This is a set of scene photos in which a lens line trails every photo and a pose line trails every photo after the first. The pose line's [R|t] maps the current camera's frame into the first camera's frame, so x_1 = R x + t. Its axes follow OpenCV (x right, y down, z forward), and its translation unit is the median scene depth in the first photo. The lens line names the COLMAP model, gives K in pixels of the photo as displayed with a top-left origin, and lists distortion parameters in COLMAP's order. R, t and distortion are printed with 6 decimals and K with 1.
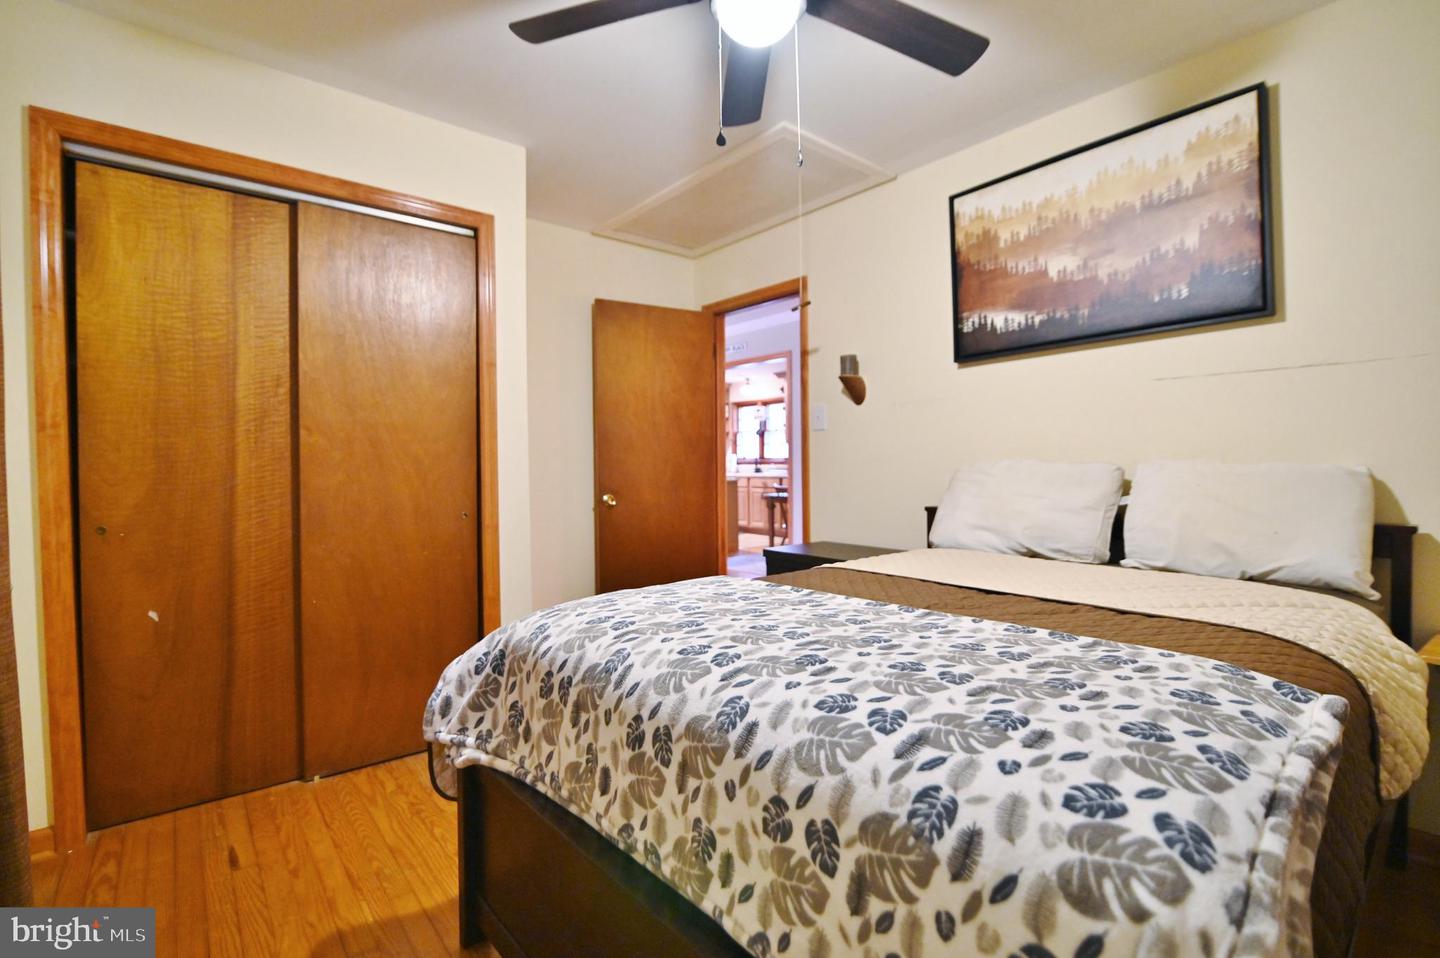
lens RADIAL K [[657.6, 0, 718.9], [0, 657.6, 477.8], [0, 0, 1]] dist [-0.018957, 0.000571]
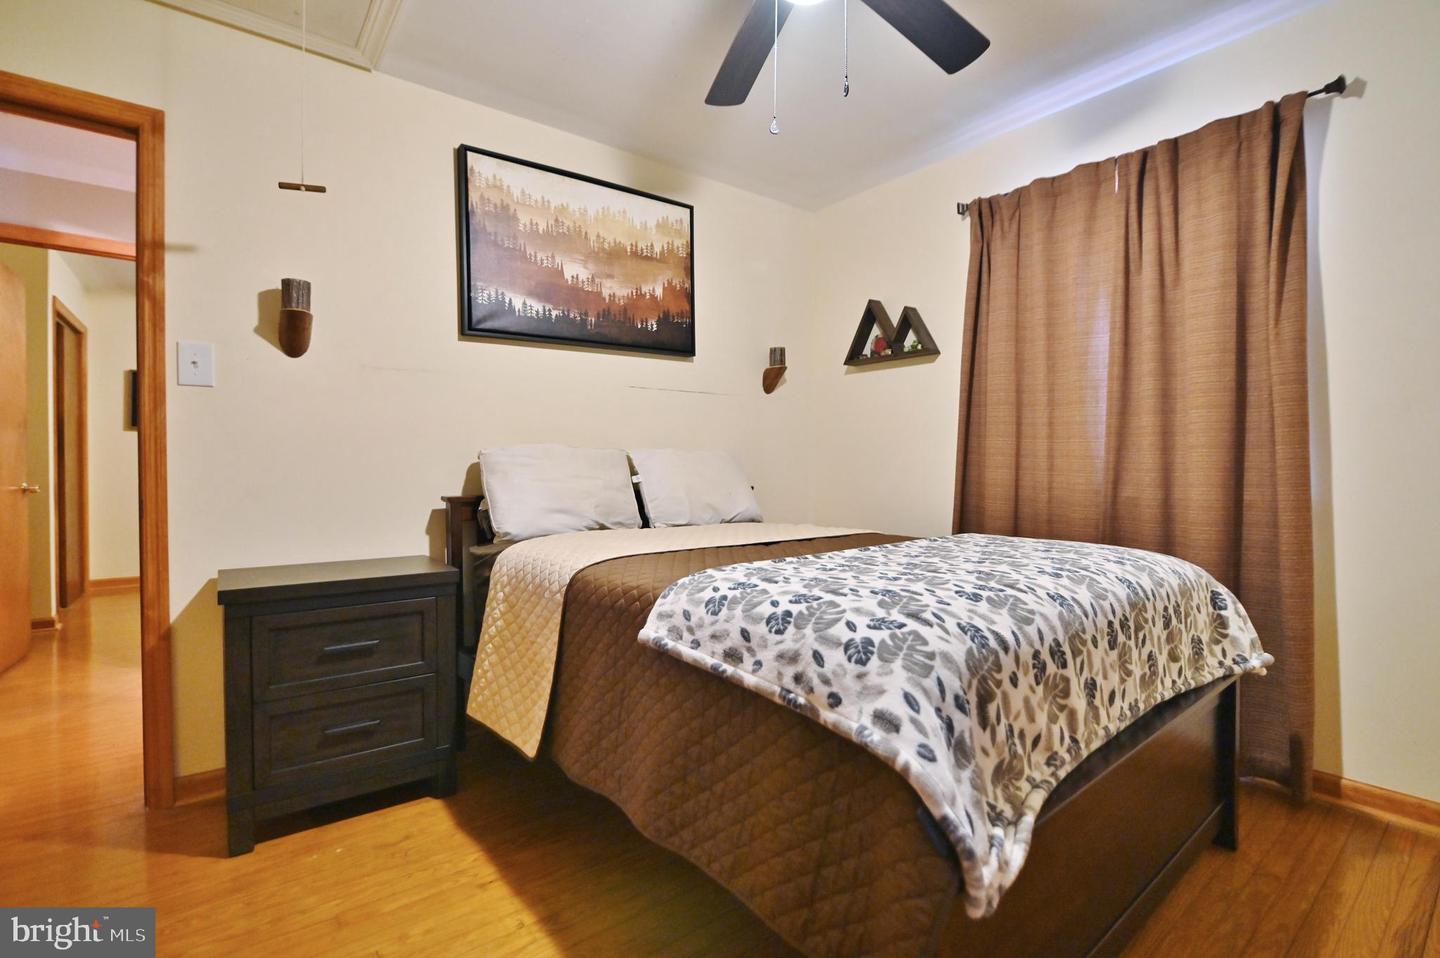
lens RADIAL K [[657.6, 0, 718.6], [0, 657.6, 476.1], [0, 0, 1]] dist [-0.018957, 0.000571]
pose [[0.043027, -0.003656, 0.999067, -0.625973], [0.017345, 0.999845, 0.002912, 0.027741], [-0.998923, 0.017204, 0.043083, 0.751811]]
